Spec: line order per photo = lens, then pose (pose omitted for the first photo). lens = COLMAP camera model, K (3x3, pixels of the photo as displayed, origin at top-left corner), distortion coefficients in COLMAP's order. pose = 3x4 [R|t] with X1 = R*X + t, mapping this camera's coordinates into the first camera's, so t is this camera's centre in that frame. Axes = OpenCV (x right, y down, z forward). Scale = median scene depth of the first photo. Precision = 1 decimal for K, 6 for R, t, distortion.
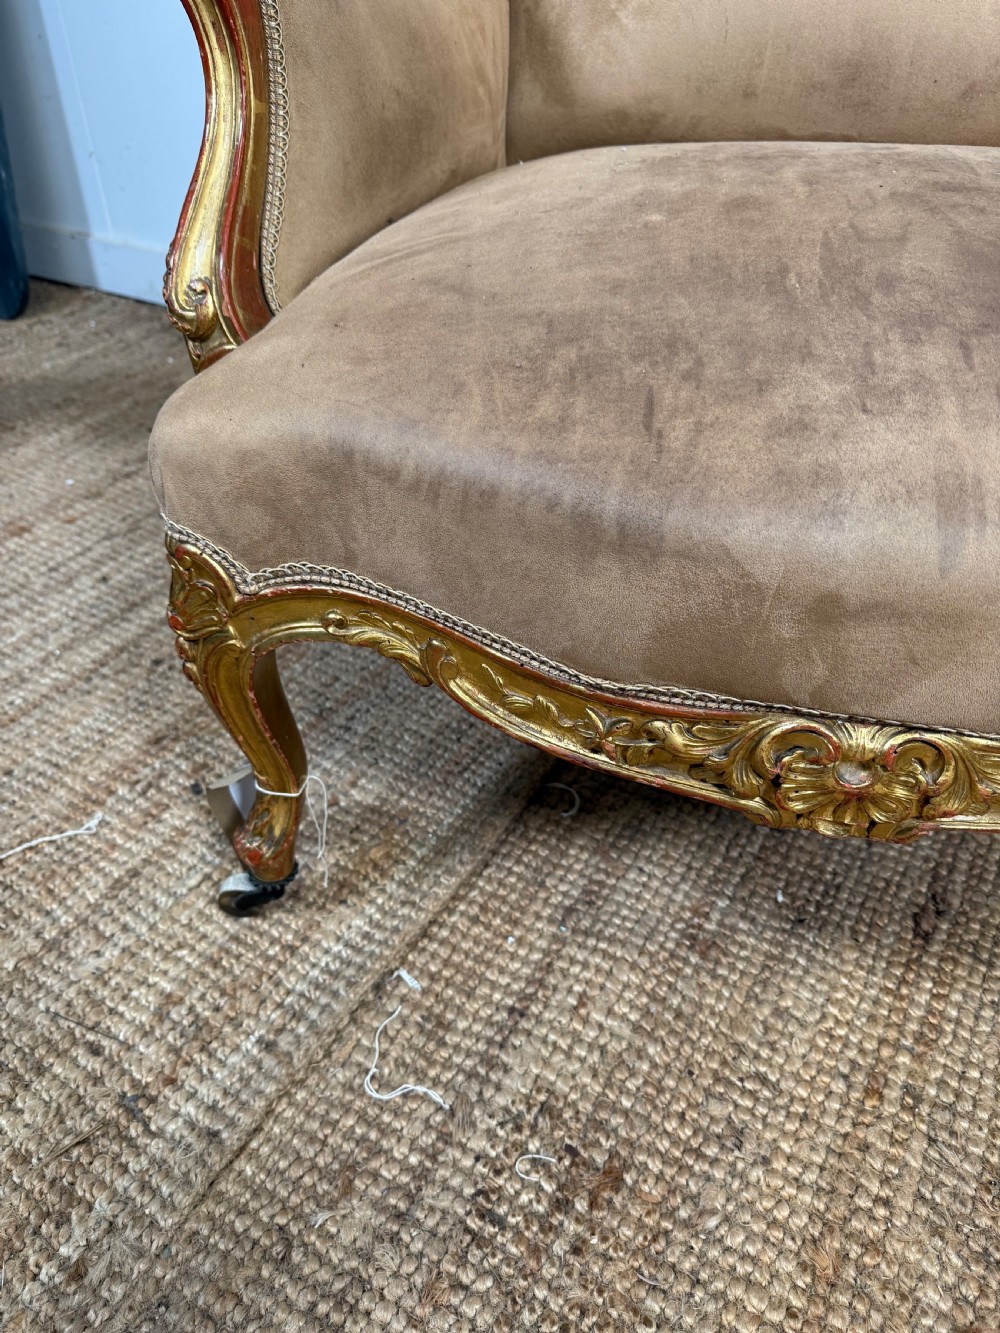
lens RADIAL K [[954.1, 0, 511.2], [0, 954.1, 668.7], [0, 0, 1]] dist [-0.001609, -0.010344]
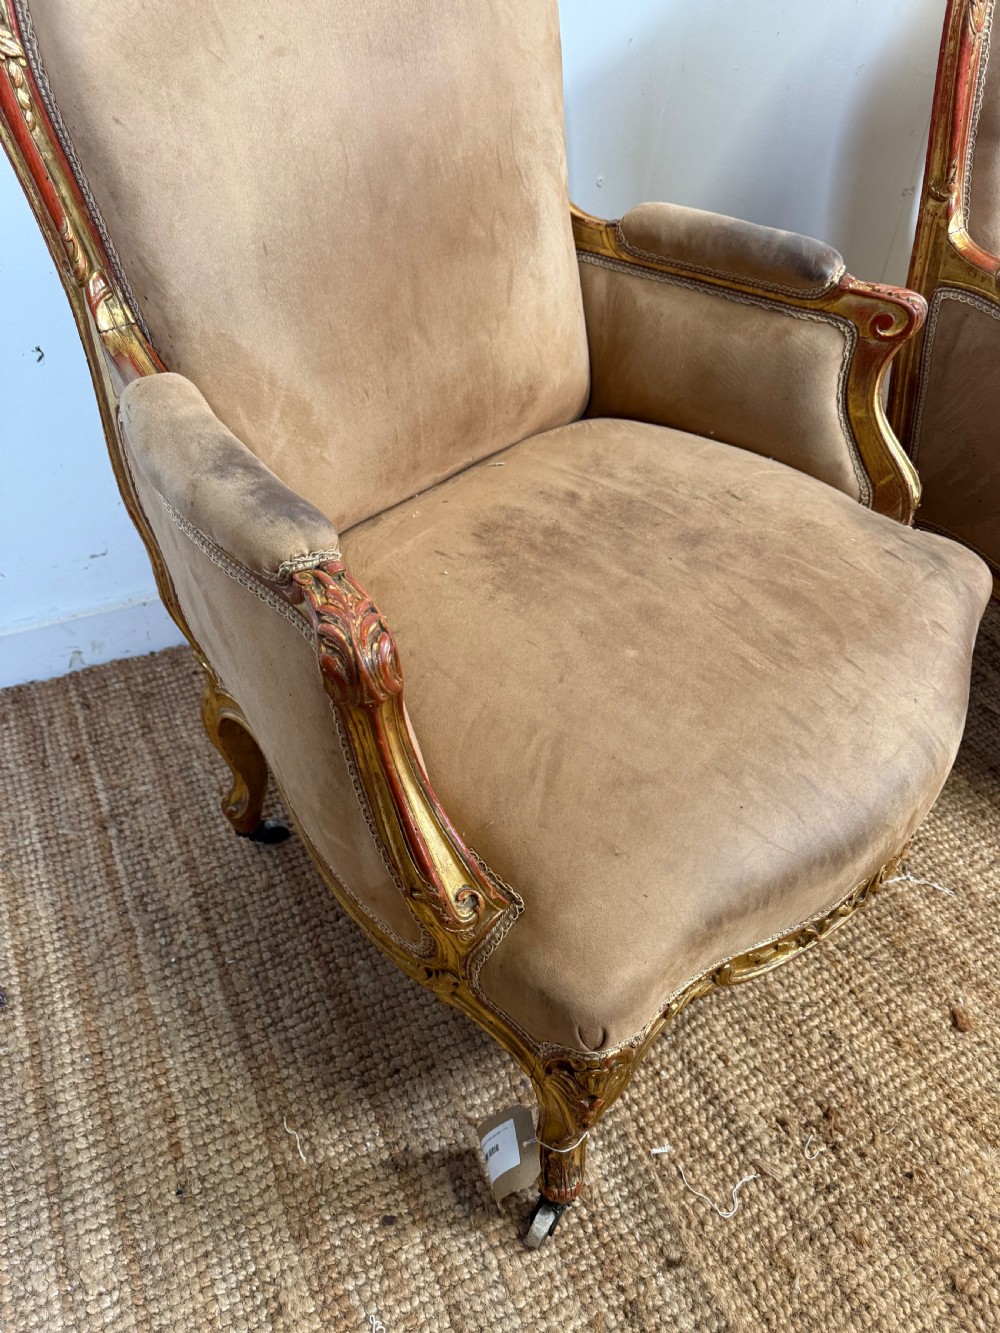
lens RADIAL K [[949.5, 0, 496.7], [0, 949.5, 676.2], [0, 0, 1]] dist [0.005772, -0.009108]
pose [[0.534786, -0.556005, 0.636287, -0.843048], [0.487670, 0.818037, 0.304947, -0.900743], [-0.690059, 0.147217, 0.708623, 0.077788]]
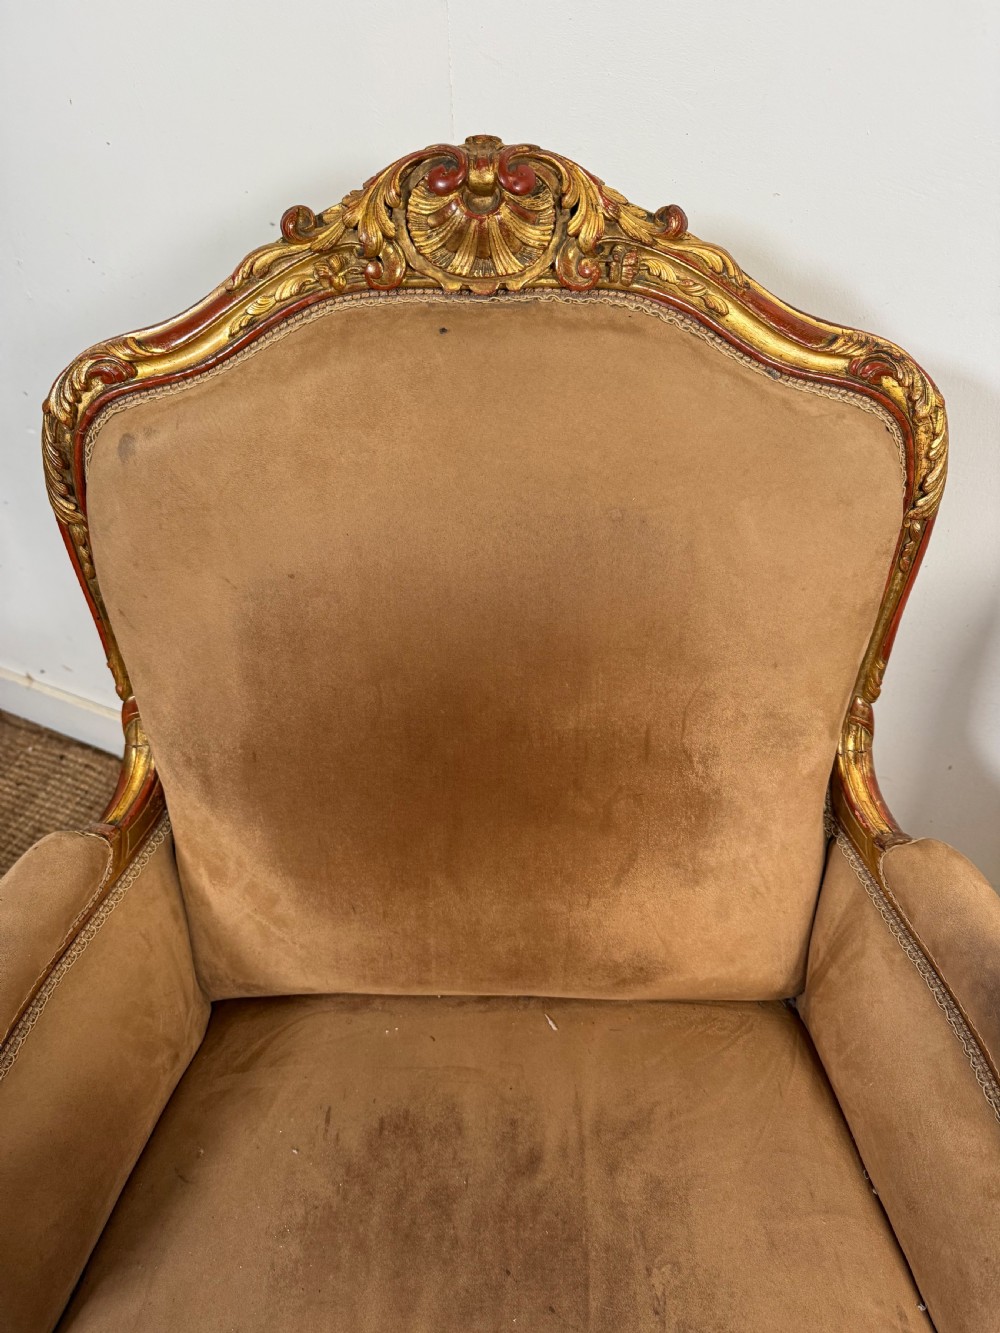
lens RADIAL K [[945.7, 0, 501.9], [0, 945.7, 674.4], [0, 0, 1]] dist [0.009636, -0.018162]
pose [[0.989440, -0.112098, 0.091887, 0.354694], [0.102948, 0.989756, 0.098913, -1.319656], [-0.102034, -0.088409, 0.990845, -0.021539]]
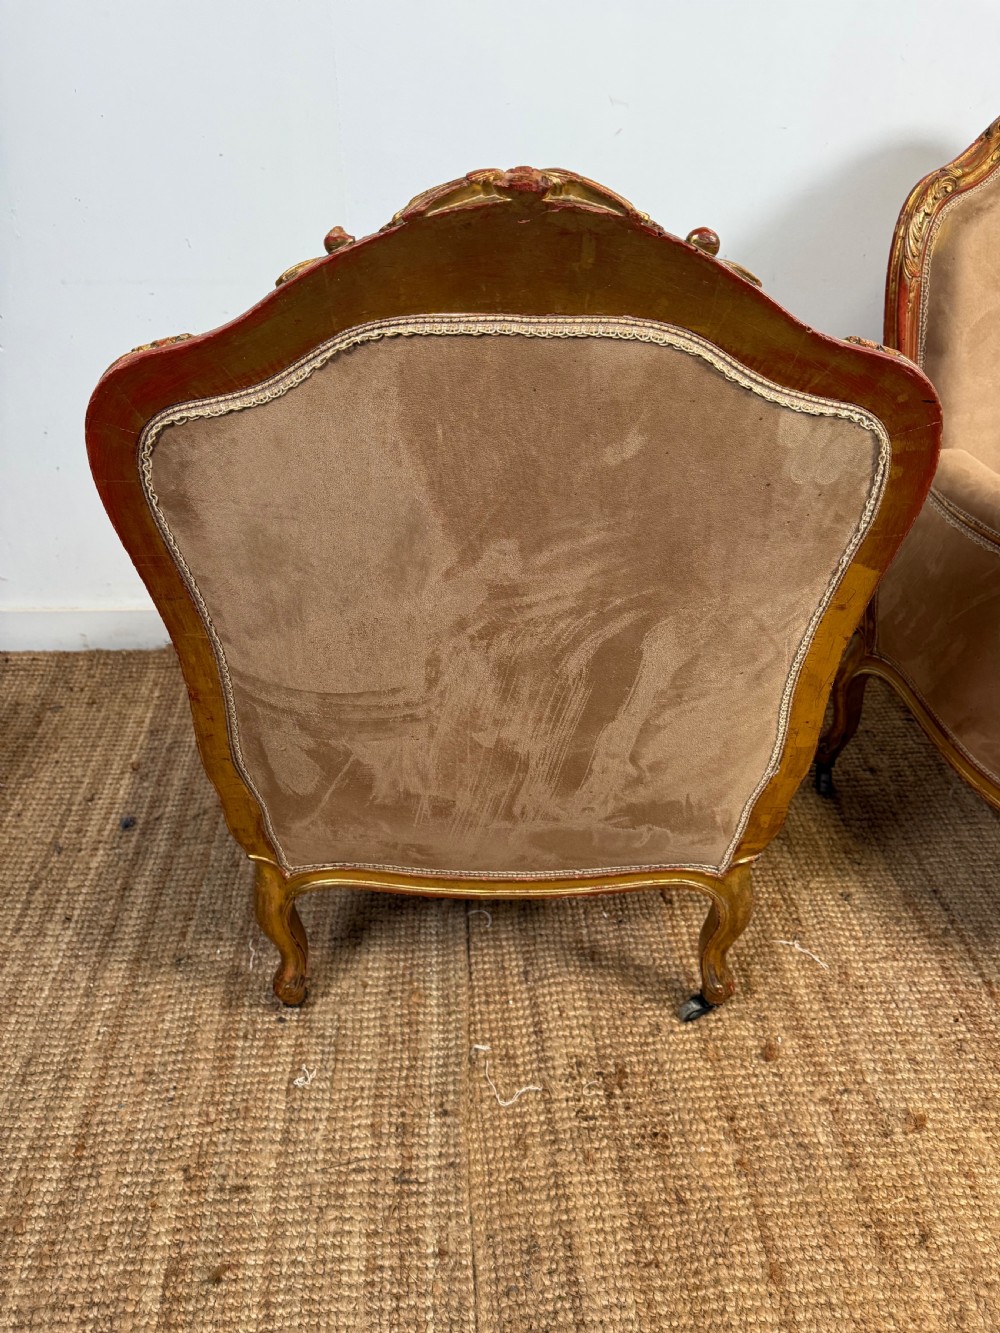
lens RADIAL K [[945.7, 0, 501.9], [0, 945.7, 674.4], [0, 0, 1]] dist [0.009636, -0.018162]
pose [[0.822143, -0.333107, 0.461651, -0.781104], [0.343626, 0.936918, 0.064083, -0.530491], [-0.453875, 0.105950, 0.884744, -0.849913]]
